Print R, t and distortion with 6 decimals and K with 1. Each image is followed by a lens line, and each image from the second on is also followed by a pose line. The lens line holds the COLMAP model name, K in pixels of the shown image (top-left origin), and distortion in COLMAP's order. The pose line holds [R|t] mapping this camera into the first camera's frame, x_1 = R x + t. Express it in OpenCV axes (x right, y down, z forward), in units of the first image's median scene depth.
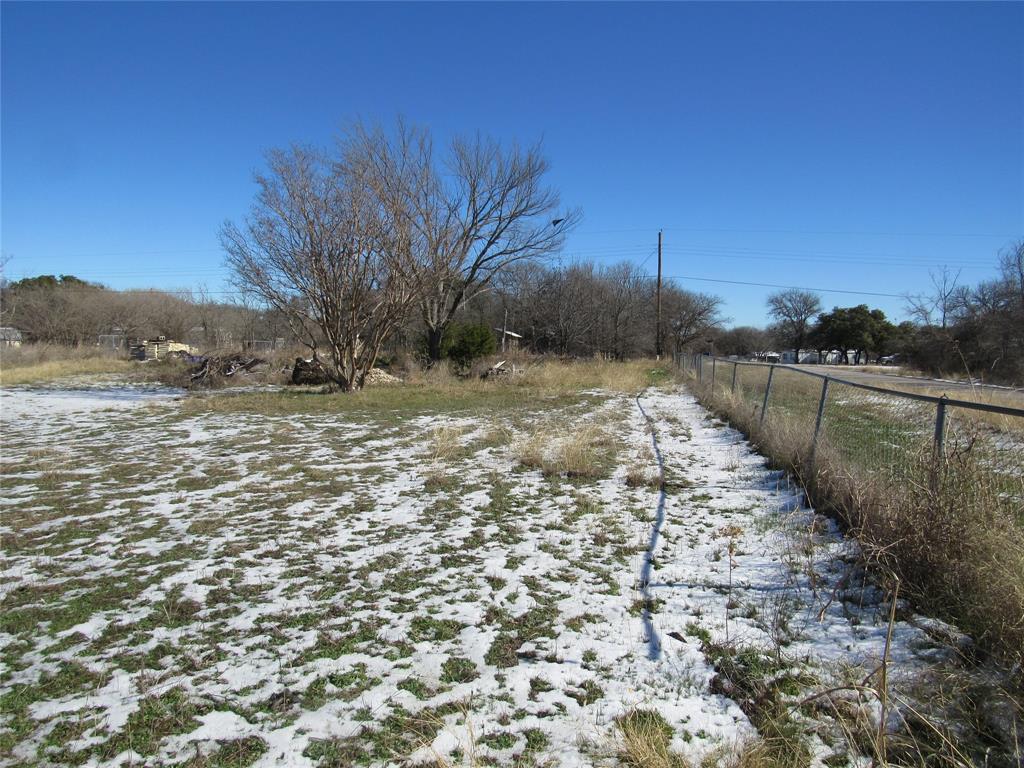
lens RADIAL K [[725.1, 0, 512.0], [0, 725.1, 384.0], [0, 0, 1]] dist [-0.033396, 0.006518]
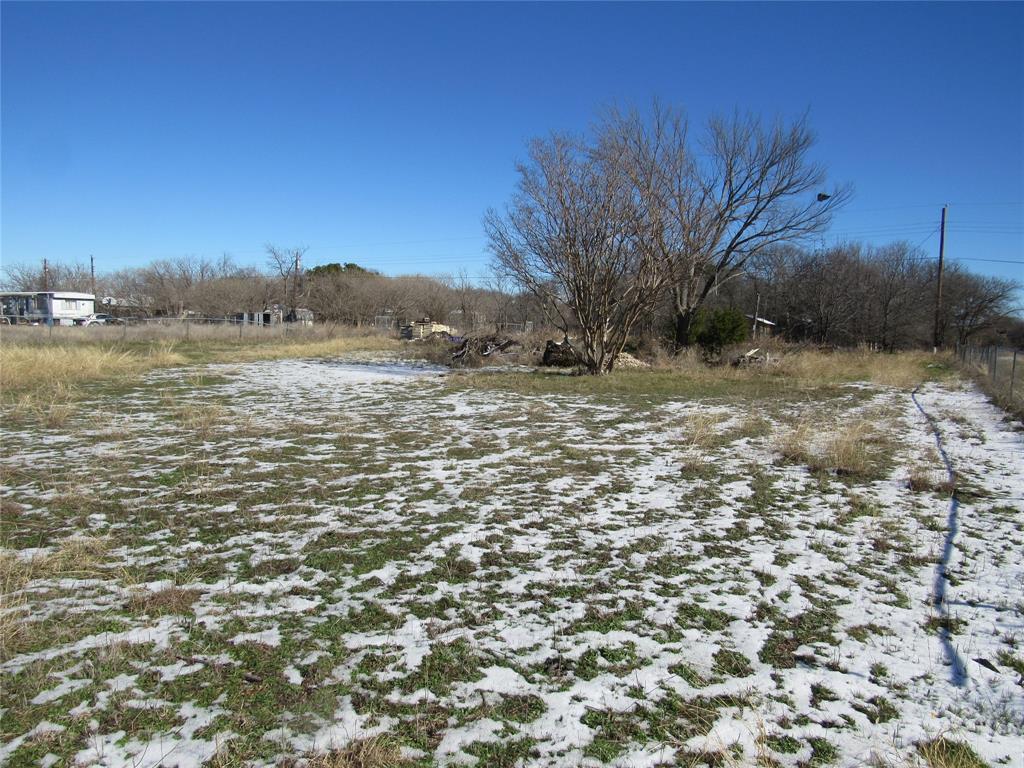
lens RADIAL K [[725.1, 0, 512.0], [0, 725.1, 384.0], [0, 0, 1]] dist [-0.033396, 0.006518]
pose [[0.945255, 0.040969, -0.323752, -0.029595], [-0.034372, 0.999069, 0.026070, 0.004658], [0.324519, -0.013515, 0.945783, 0.000023]]
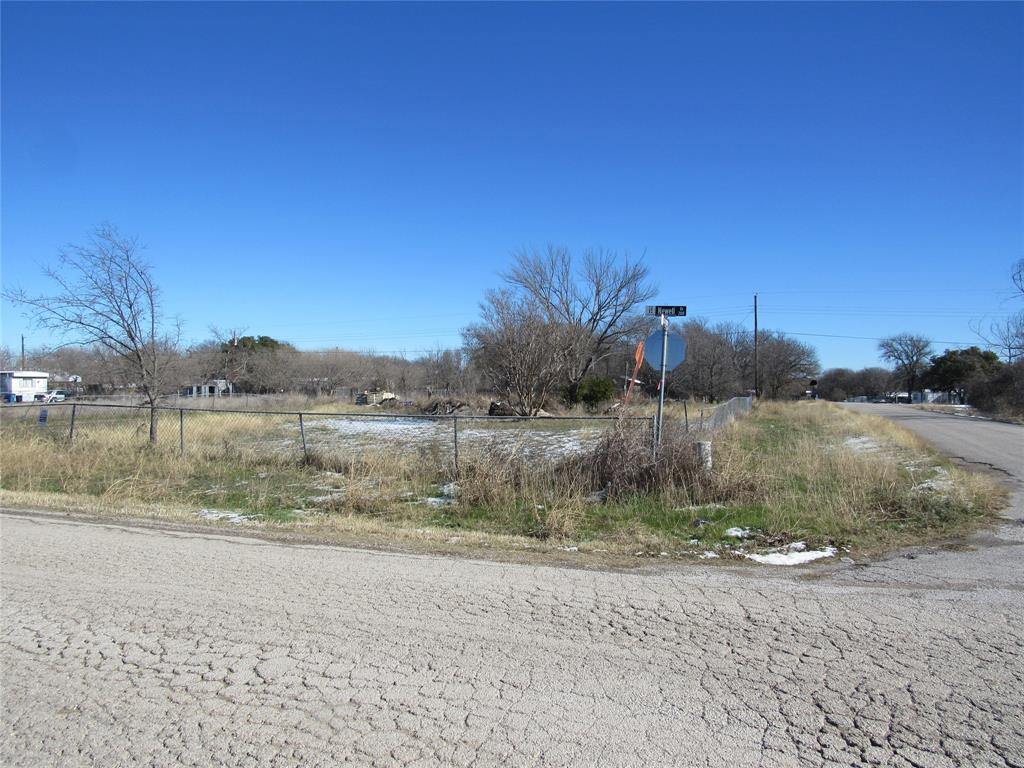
lens RADIAL K [[725.1, 0, 512.0], [0, 725.1, 384.0], [0, 0, 1]] dist [-0.033396, 0.006518]
pose [[0.983963, -0.013470, -0.177862, 0.176664], [0.002742, 0.998169, -0.060427, 0.092746], [0.178350, 0.058970, 0.982198, -2.511909]]
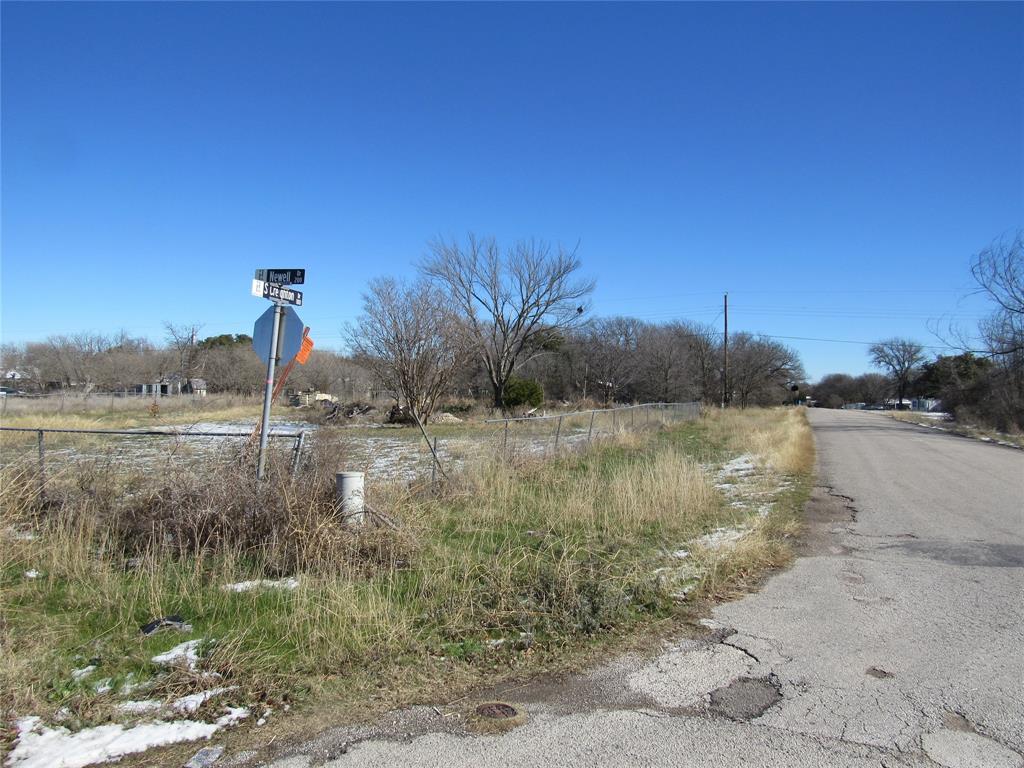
lens RADIAL K [[725.1, 0, 512.0], [0, 725.1, 384.0], [0, 0, 1]] dist [-0.033396, 0.006518]
pose [[0.982094, -0.003068, -0.188368, 0.906976], [-0.009066, 0.997939, -0.063520, 0.048743], [0.188175, 0.064091, 0.980042, -1.693666]]
